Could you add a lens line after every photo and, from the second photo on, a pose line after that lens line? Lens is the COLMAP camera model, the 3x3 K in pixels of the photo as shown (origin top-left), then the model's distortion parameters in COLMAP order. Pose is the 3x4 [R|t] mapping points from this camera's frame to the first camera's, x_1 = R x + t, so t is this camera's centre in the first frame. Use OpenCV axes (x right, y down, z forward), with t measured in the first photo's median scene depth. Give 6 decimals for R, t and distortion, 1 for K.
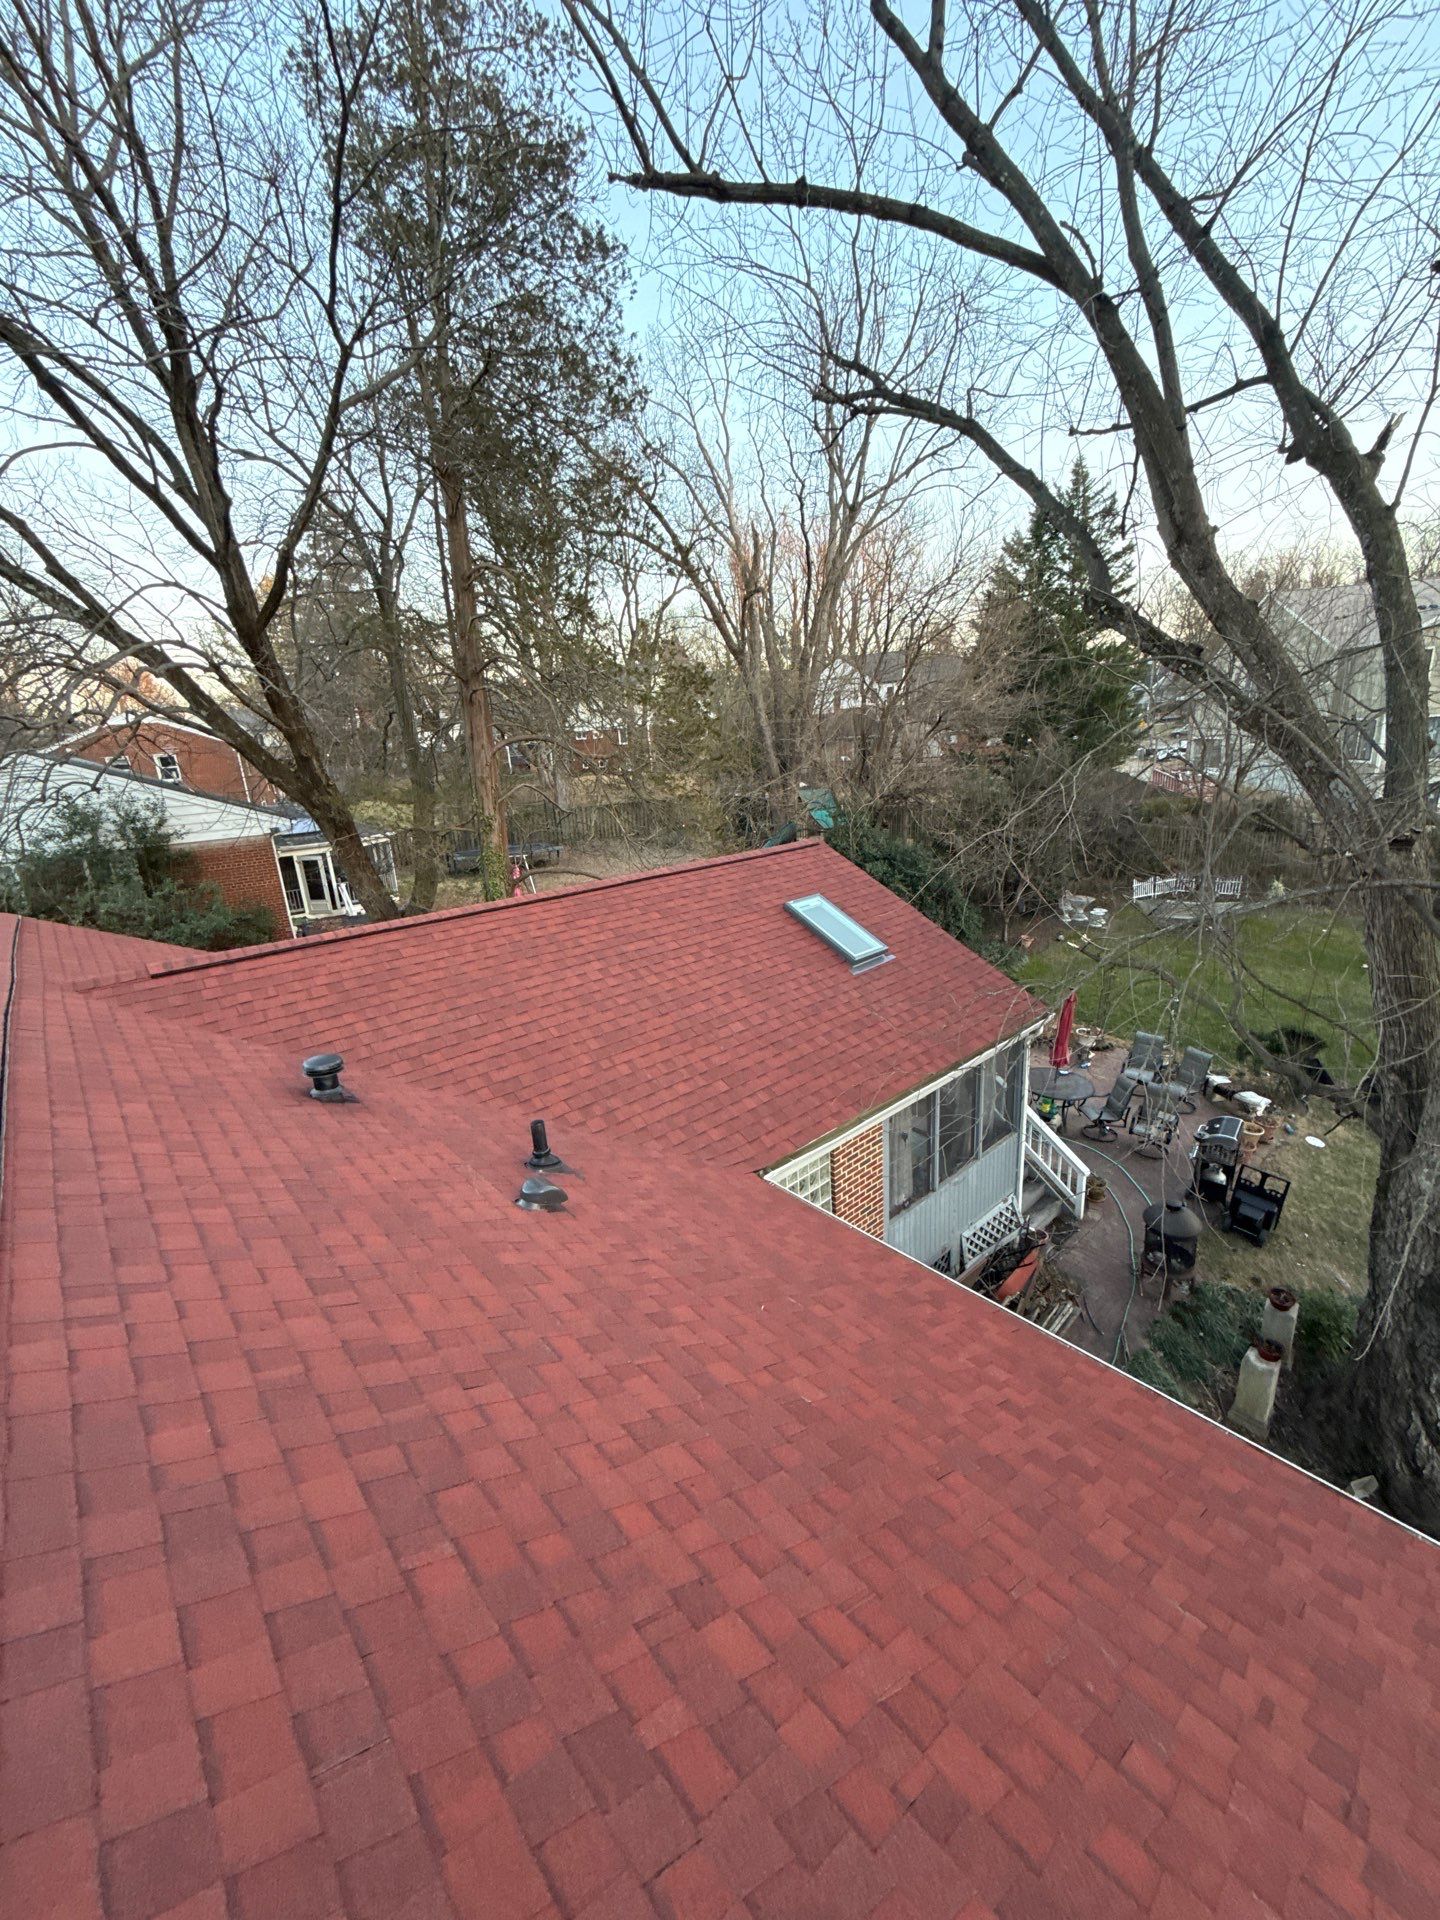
lens RADIAL K [[760.1, 0, 718.7], [0, 760.1, 958.4], [0, 0, 1]] dist [-0.001397, 0.000030]
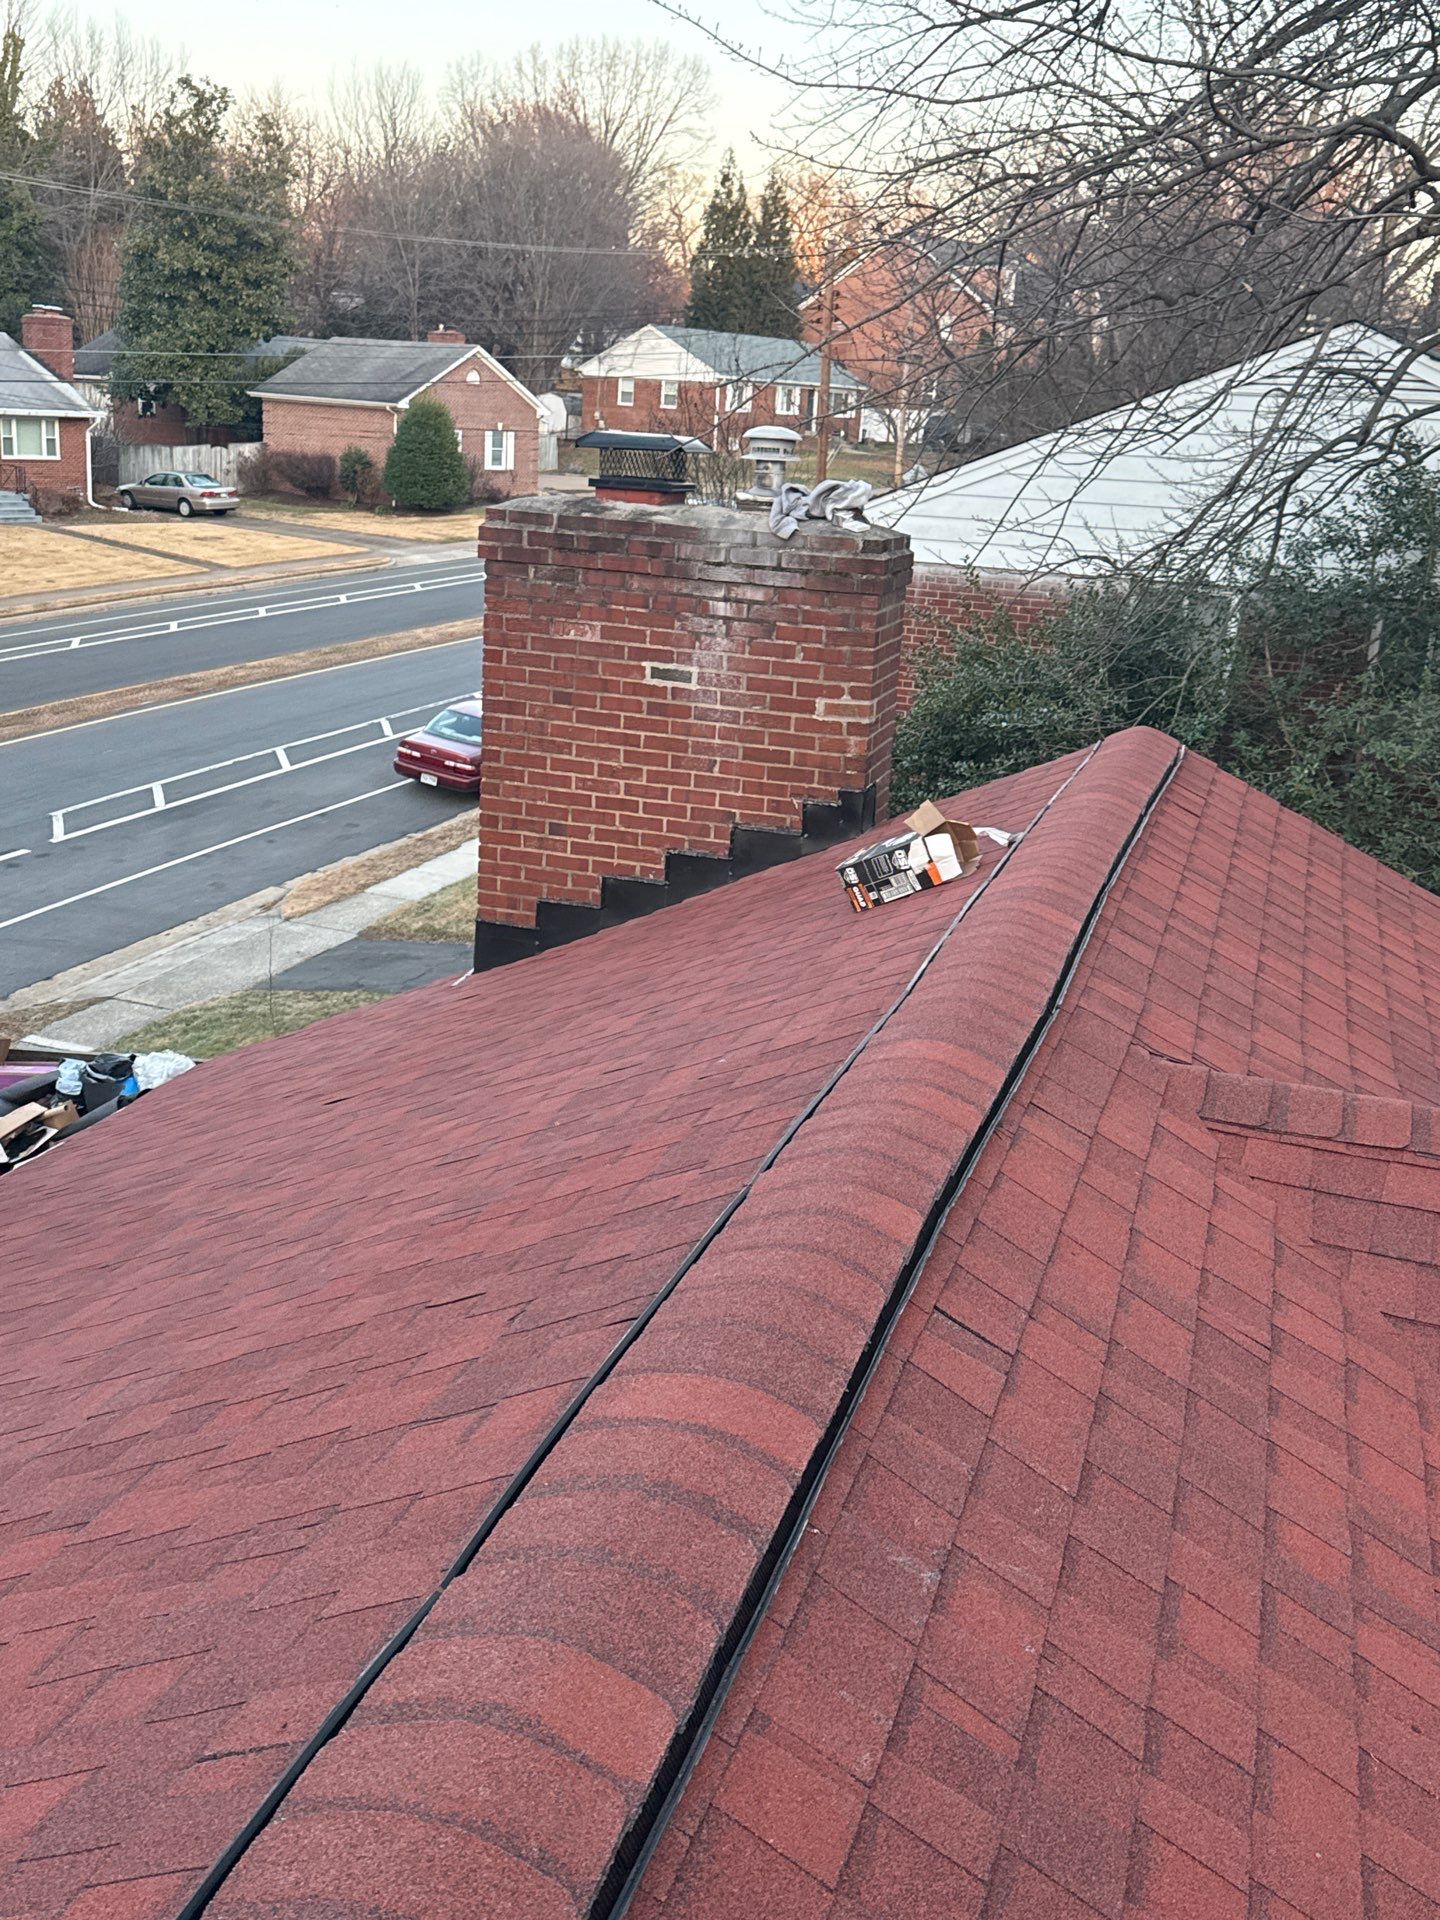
lens RADIAL K [[1931.4, 0, 712.0], [0, 1931.4, 958.5], [0, 0, 1]] dist [0.205942, -0.431291]
pose [[0.514341, 0.322607, -0.794593, -0.232652], [-0.324037, 0.930967, 0.168226, -0.037289], [0.794011, 0.170952, 0.583371, 0.259851]]
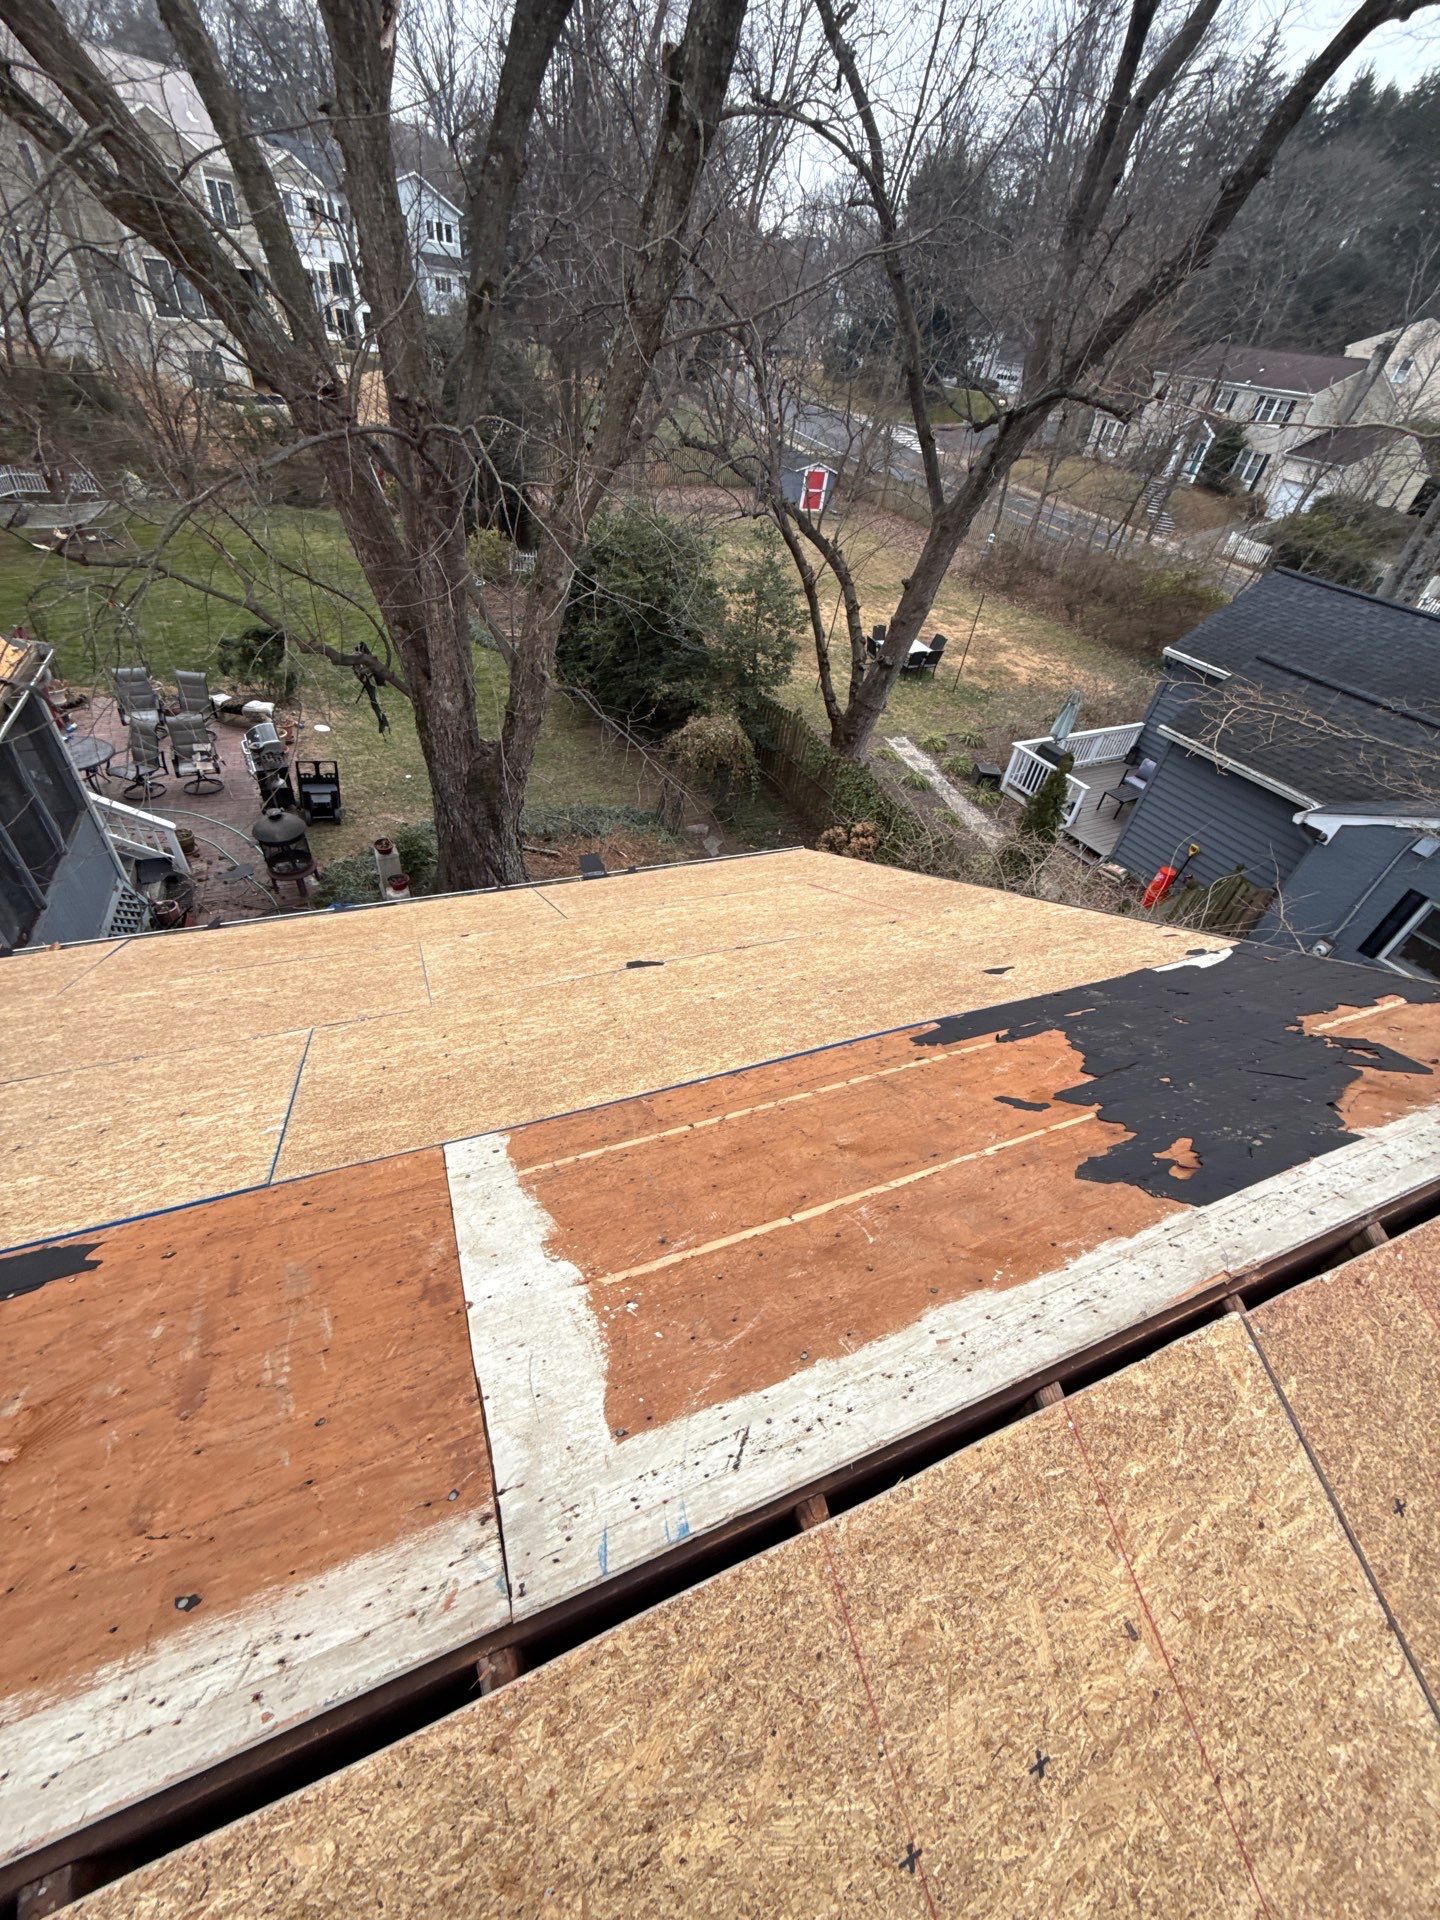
lens RADIAL K [[759.4, 0, 717.6], [0, 759.4, 959.4], [0, 0, 1]] dist [-0.001521, -0.000627]
pose [[0.317249, -0.538950, 0.780311, -0.122861], [0.137681, 0.840274, 0.524389, 0.021085], [-0.938295, -0.058928, 0.340779, 0.040588]]
